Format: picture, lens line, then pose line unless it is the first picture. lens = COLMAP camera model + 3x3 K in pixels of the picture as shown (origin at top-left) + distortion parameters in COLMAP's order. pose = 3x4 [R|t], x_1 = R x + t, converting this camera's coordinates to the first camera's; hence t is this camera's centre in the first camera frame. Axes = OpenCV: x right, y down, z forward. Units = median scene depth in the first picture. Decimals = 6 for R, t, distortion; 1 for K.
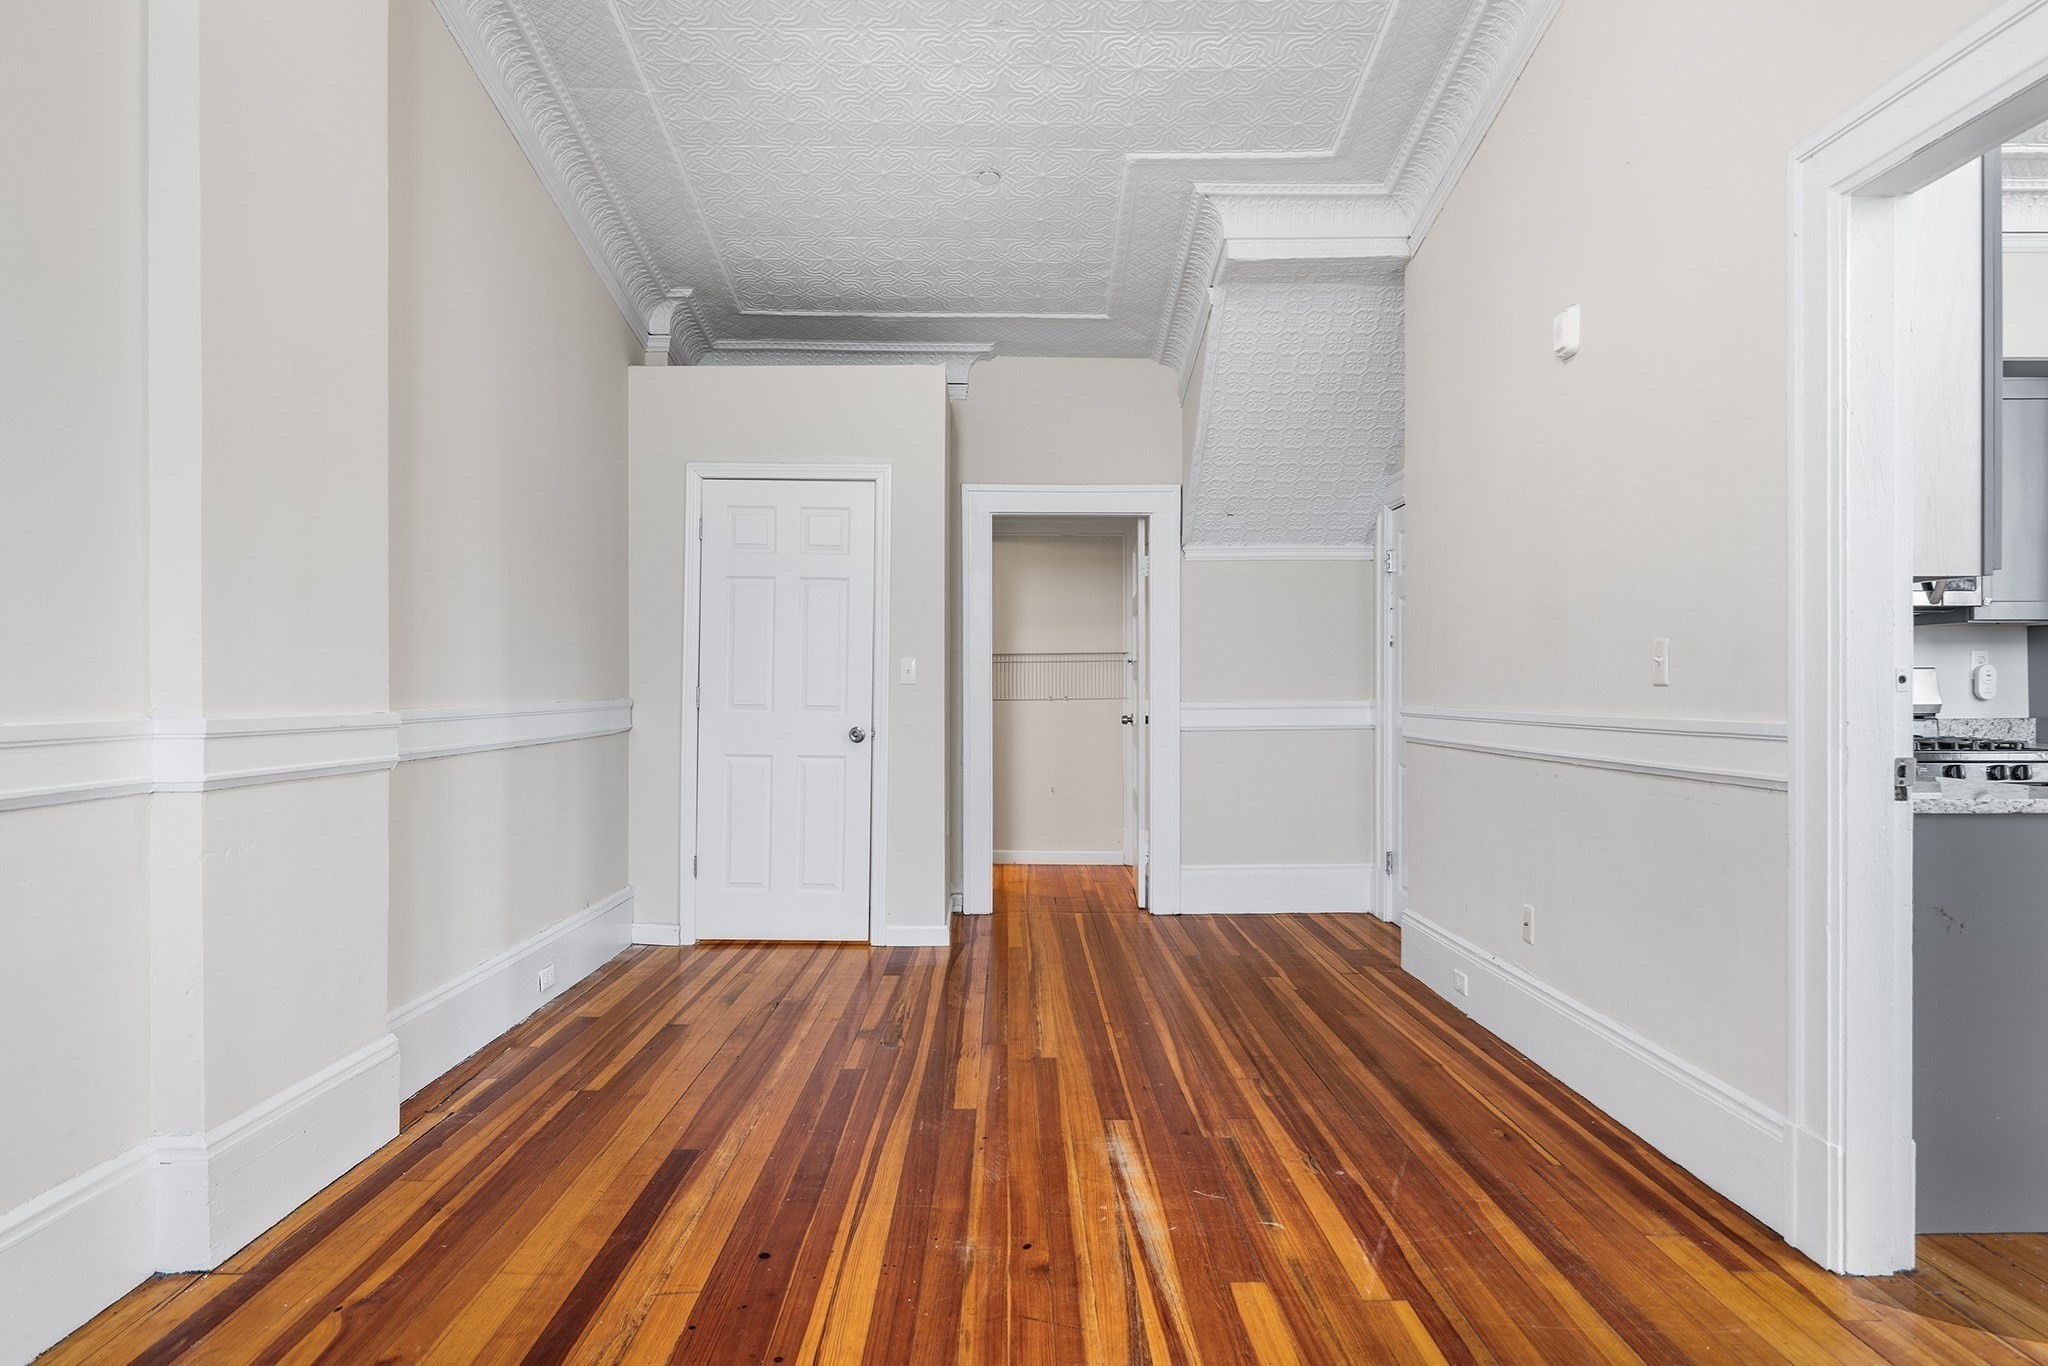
lens RADIAL K [[1272.9, 0, 1024.0], [0, 1272.9, 683.0], [0, 0, 1]] dist [-0.000332, -0.000194]
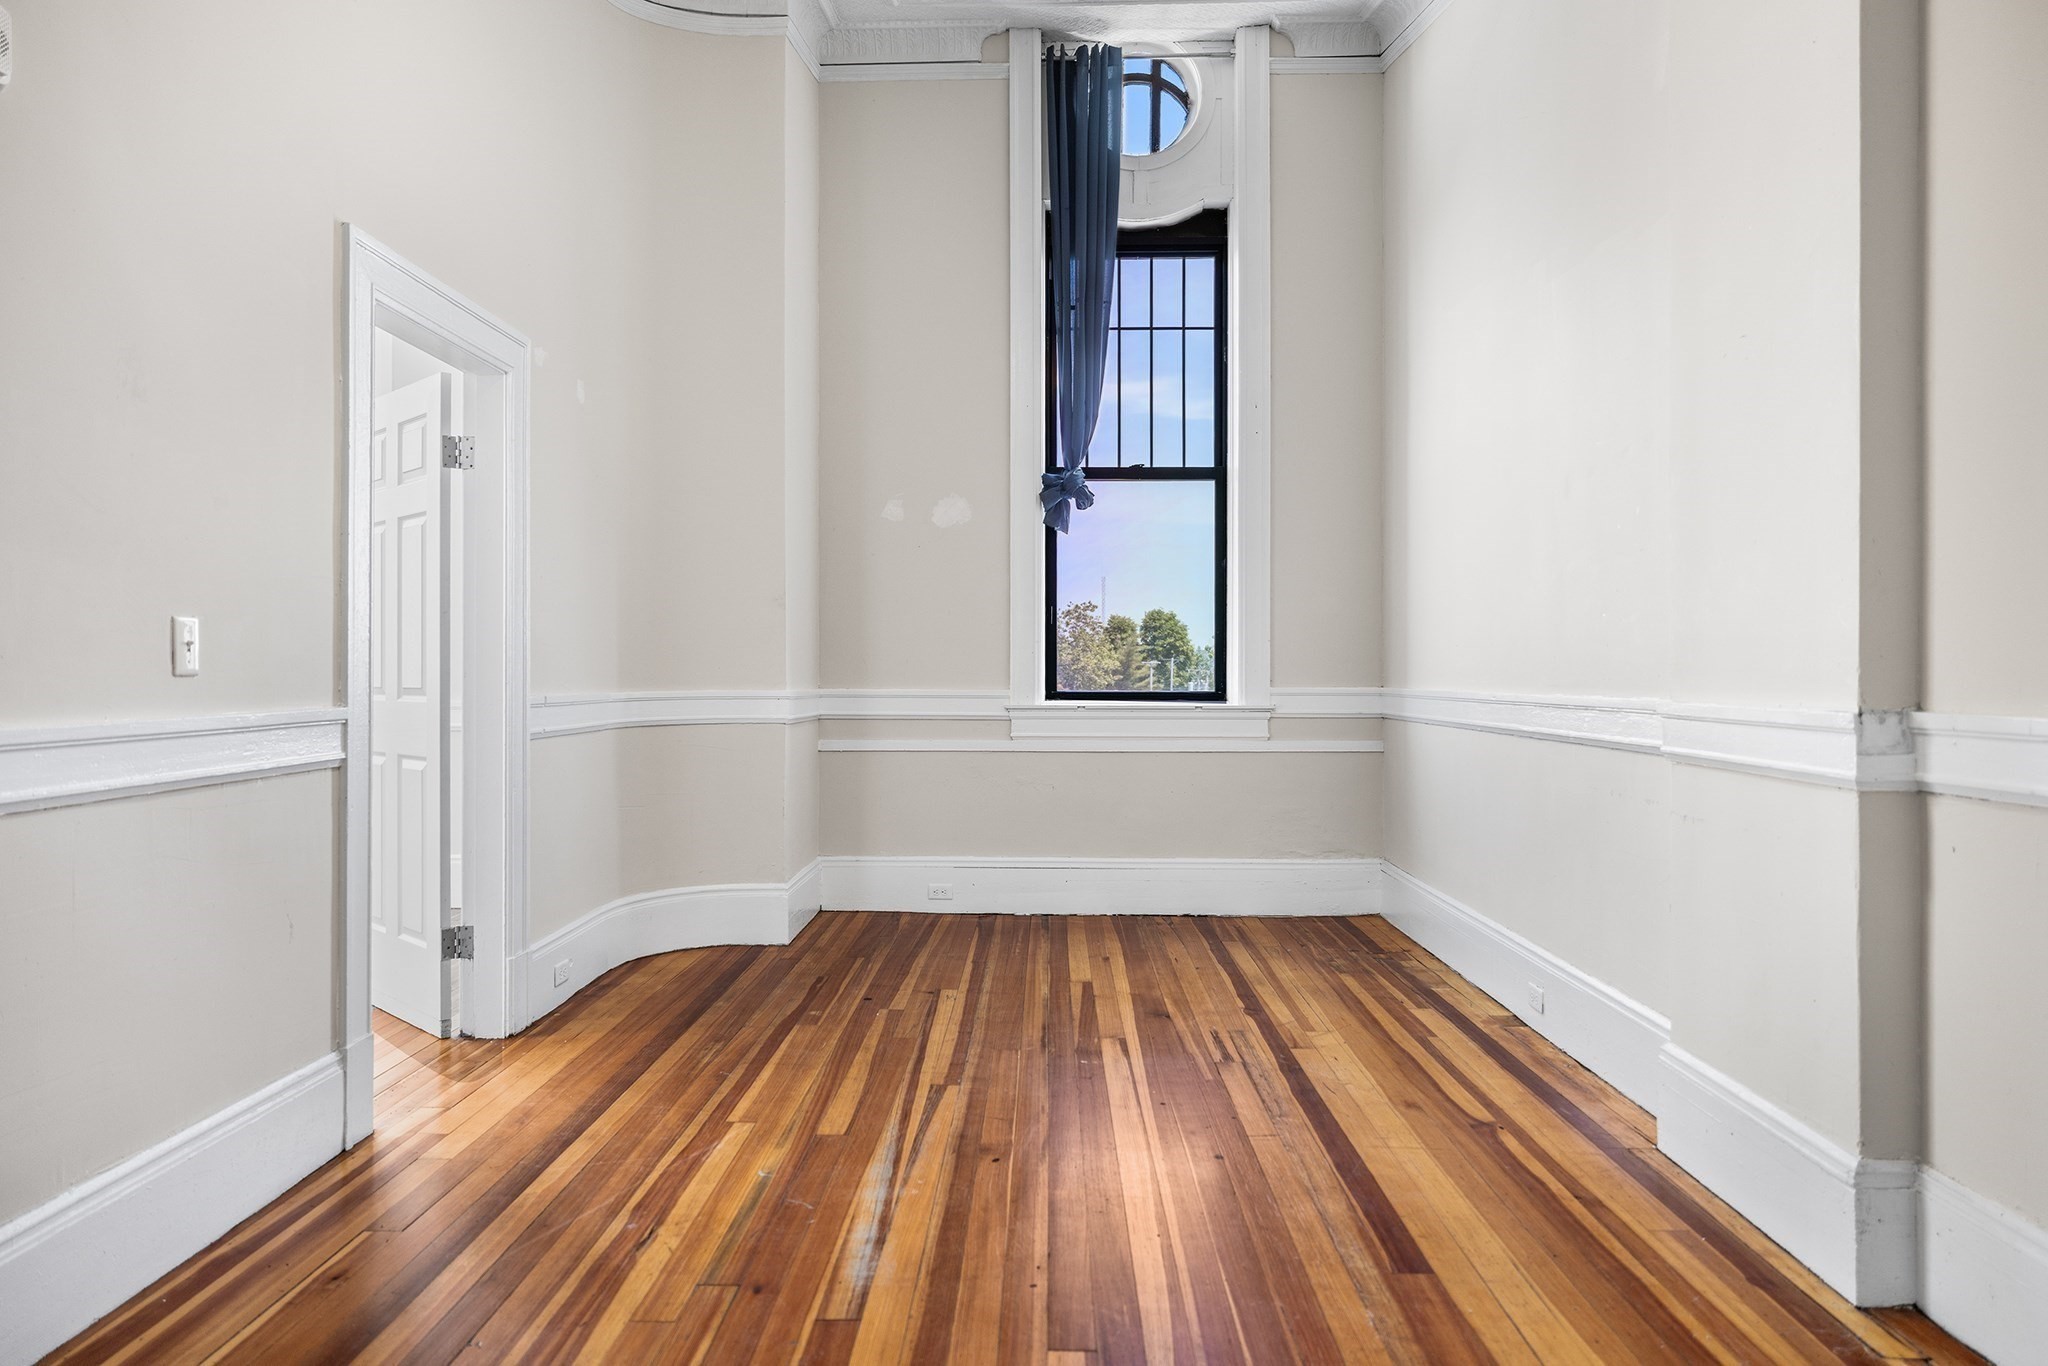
lens RADIAL K [[1240.8, 0, 1024.8], [0, 1240.8, 675.4], [0, 0, 1]] dist [-0.002726, 0.000225]
pose [[-0.999437, 0.000887, 0.033537, -0.051535], [0.000964, 0.999997, 0.002278, 0.000049], [-0.033535, 0.002309, -0.999435, 1.758818]]
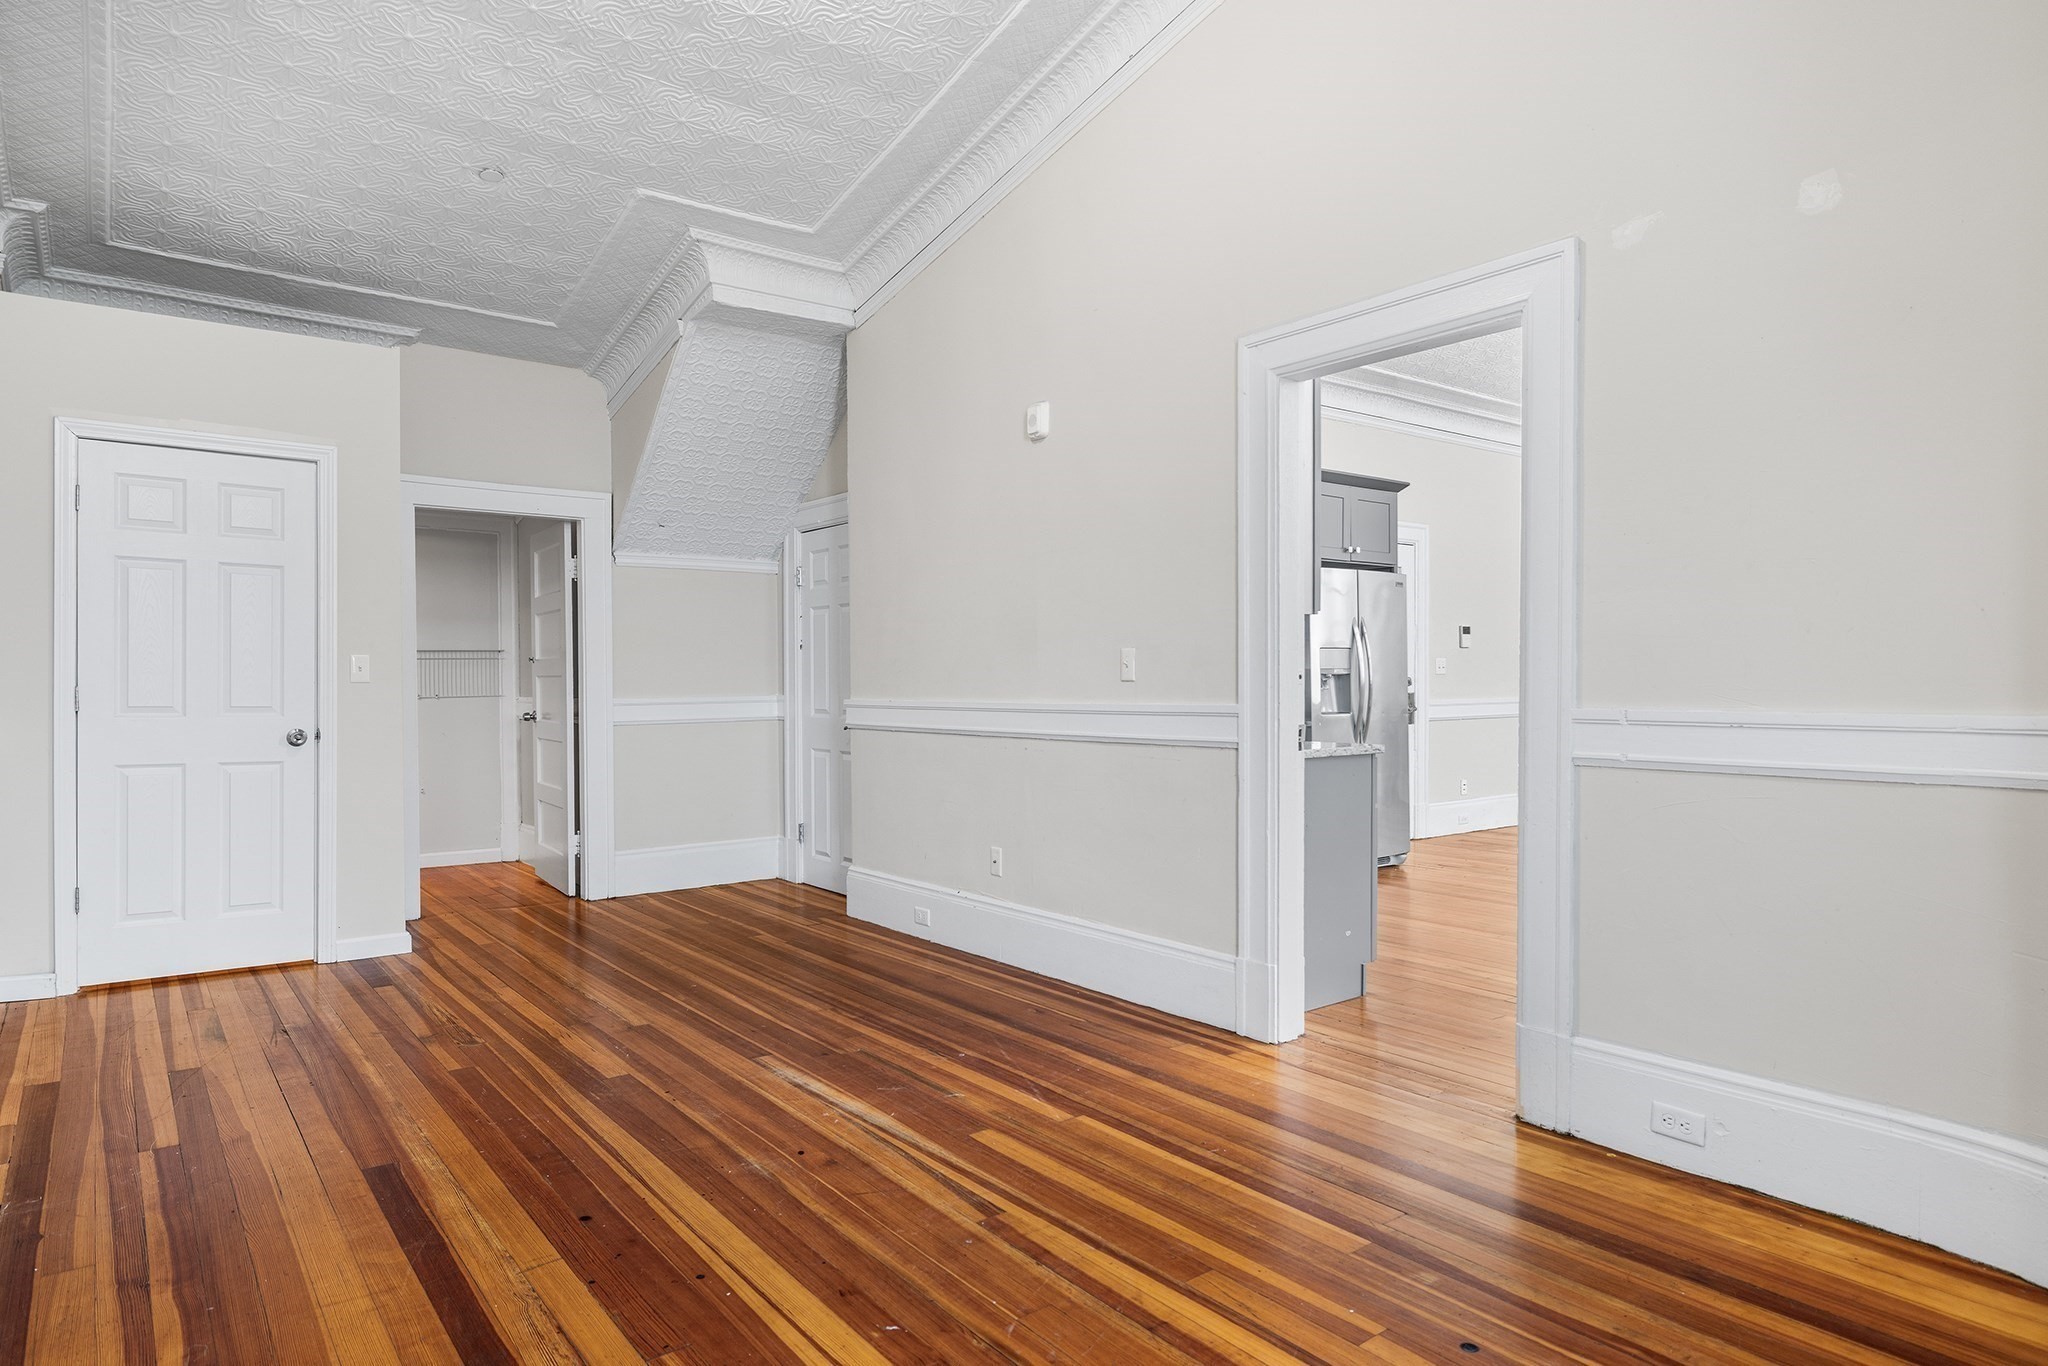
lens RADIAL K [[1202.2, 0, 1027.1], [0, 1202.2, 698.7], [0, 0, 1]] dist [0.001927, -0.001476]
pose [[0.794779, -0.011421, 0.606792, -0.421061], [0.002151, 0.999870, 0.016002, -0.000340], [-0.606896, -0.011413, 0.794699, -0.016350]]
